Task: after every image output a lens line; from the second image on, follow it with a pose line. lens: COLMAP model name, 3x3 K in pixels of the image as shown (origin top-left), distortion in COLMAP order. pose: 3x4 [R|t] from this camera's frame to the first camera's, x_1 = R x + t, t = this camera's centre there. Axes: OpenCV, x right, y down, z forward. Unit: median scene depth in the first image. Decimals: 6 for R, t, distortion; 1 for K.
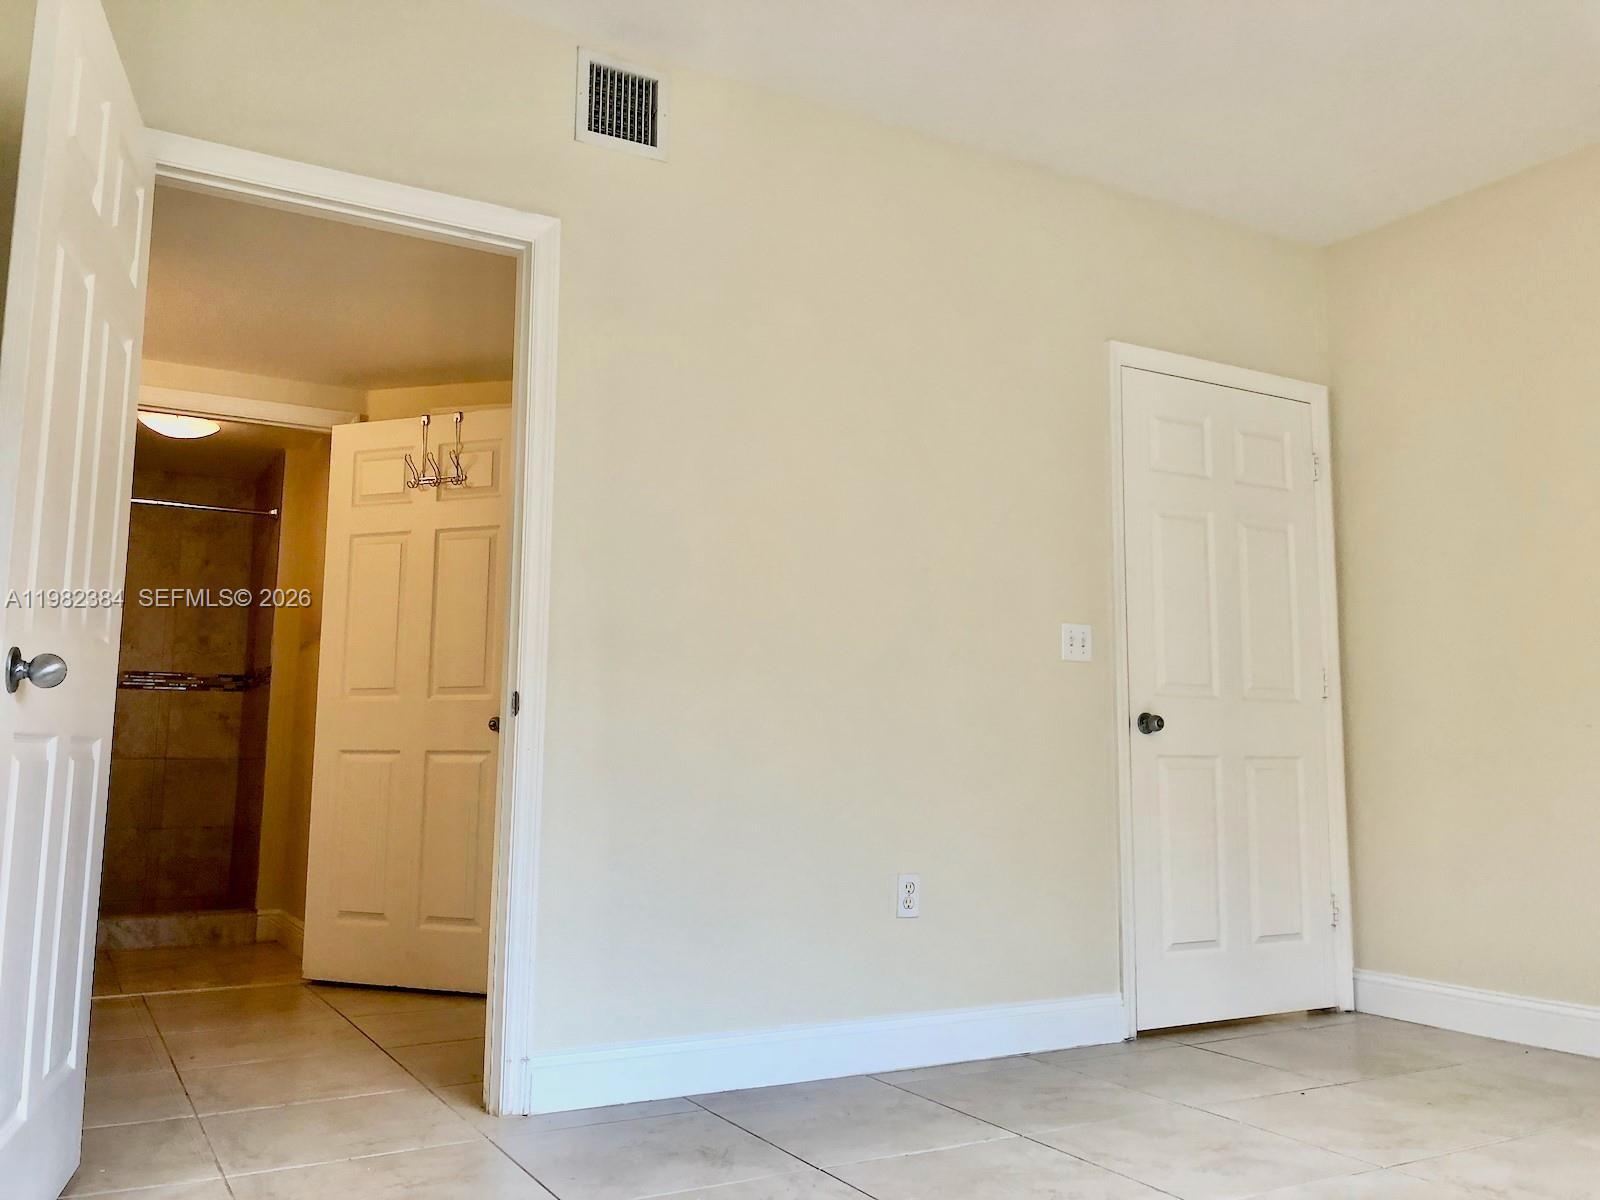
lens RADIAL K [[1320.1, 0, 801.2], [0, 1320.1, 599.2], [0, 0, 1]] dist [0.024851, -0.019178]
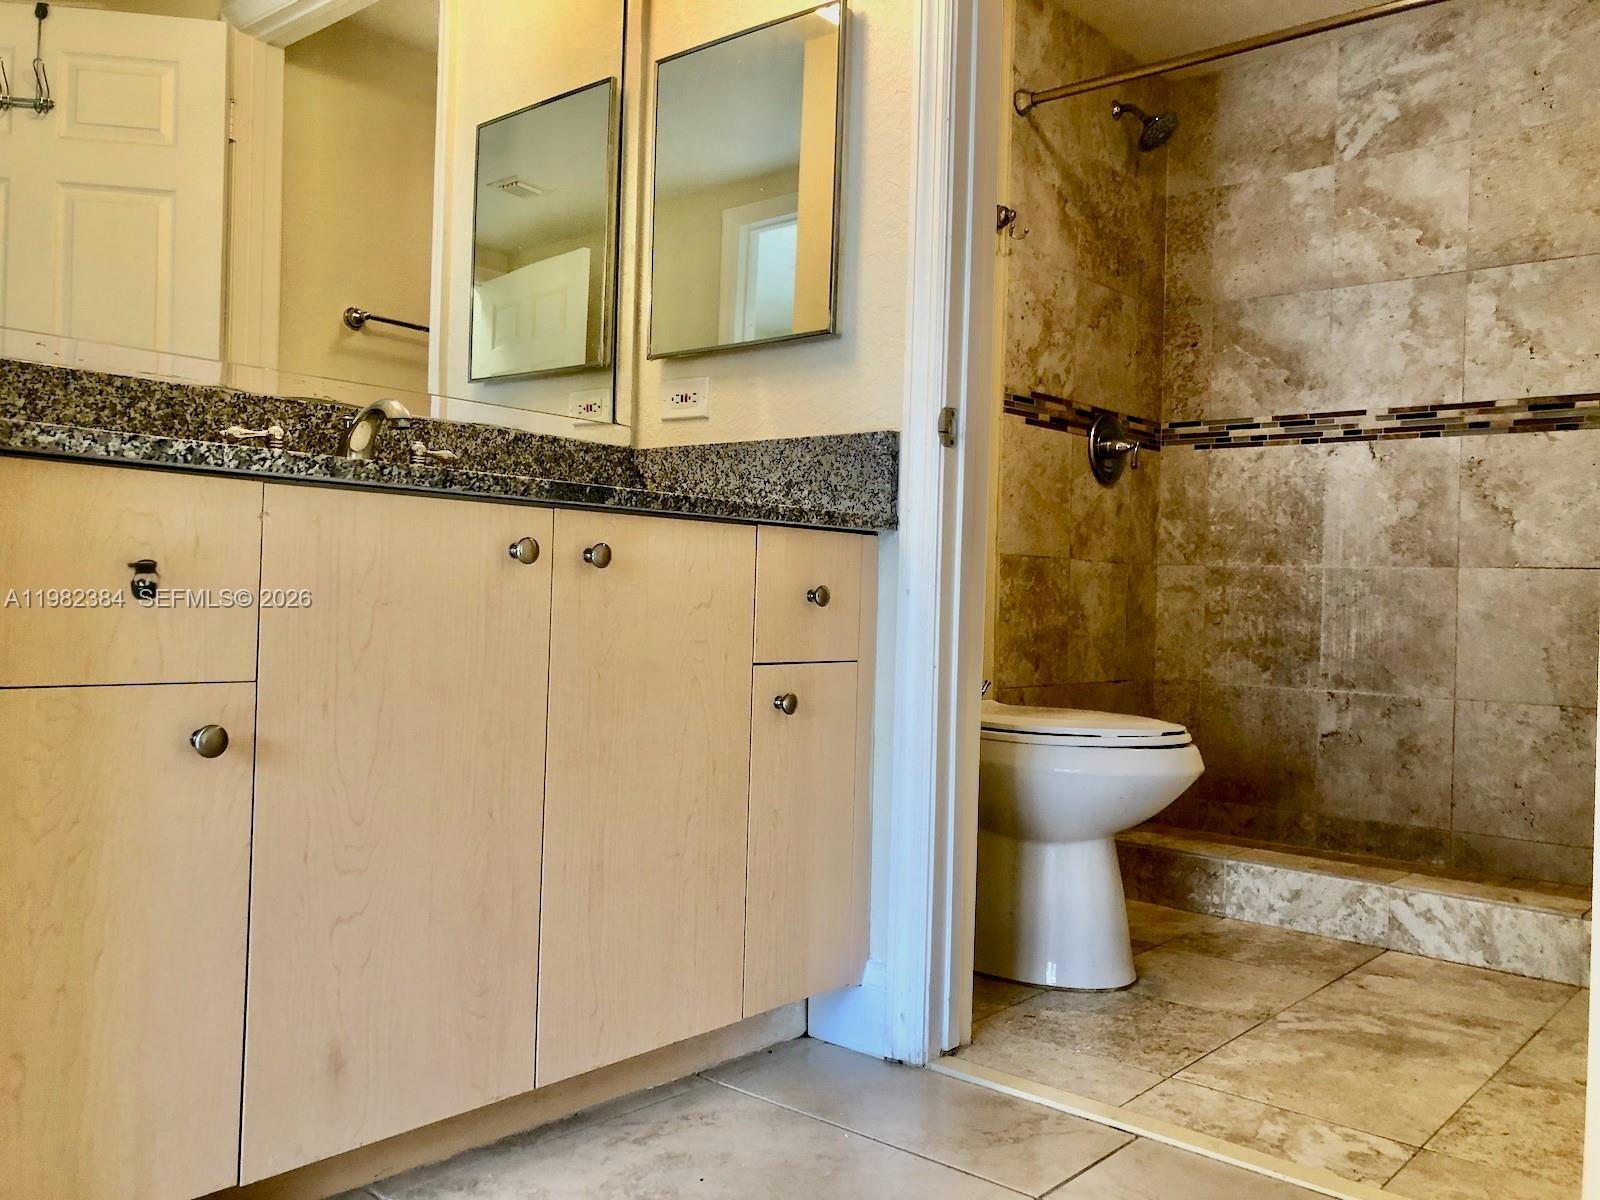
lens RADIAL K [[1320.1, 0, 799.1], [0, 1320.1, 600.2], [0, 0, 1]] dist [0.024851, -0.019178]
pose [[0.327676, 0.002277, -0.944788, -0.044284], [0.081925, 0.996162, 0.030815, 0.033404], [0.941232, -0.087499, 0.326231, 0.203810]]
